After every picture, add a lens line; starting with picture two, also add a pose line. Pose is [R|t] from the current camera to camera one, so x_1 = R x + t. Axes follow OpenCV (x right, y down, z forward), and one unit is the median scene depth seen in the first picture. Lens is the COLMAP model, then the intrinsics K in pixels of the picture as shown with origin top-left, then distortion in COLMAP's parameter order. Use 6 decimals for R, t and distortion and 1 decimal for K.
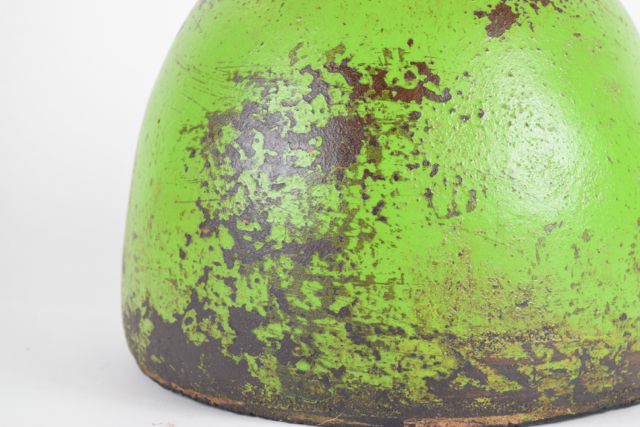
lens RADIAL K [[1362.0, 0, 319.3], [0, 1362.0, 212.5], [0, 0, 1]] dist [0.059716, 0.000000]
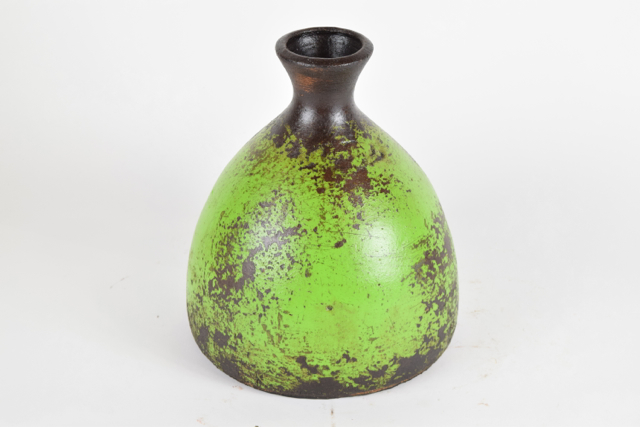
lens RADIAL K [[1479.7, 0, 319.5], [0, 1479.7, 213.4], [0, 0, 1]] dist [-0.076611, 0.000000]
pose [[0.049707, -0.484311, 0.873482, -2.252987], [0.156354, 0.867554, 0.472127, -1.370566], [-0.986450, 0.113104, 0.118848, 0.887882]]
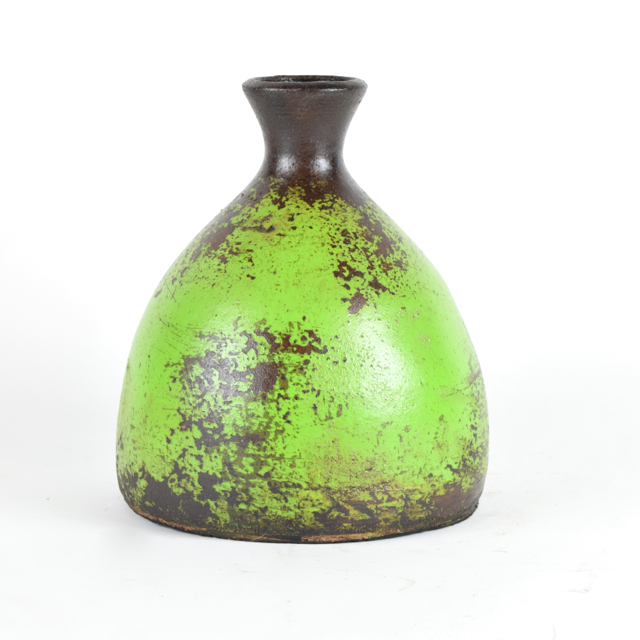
lens RADIAL K [[2392.8, 0, 320.6], [0, 2392.8, 320.1], [0, 0, 1]] dist [-0.017877, 0.000000]
pose [[0.997983, -0.006360, 0.063159, -0.102891], [0.004967, 0.999742, 0.022187, -0.188220], [-0.063284, -0.021828, 0.997757, -2.007251]]
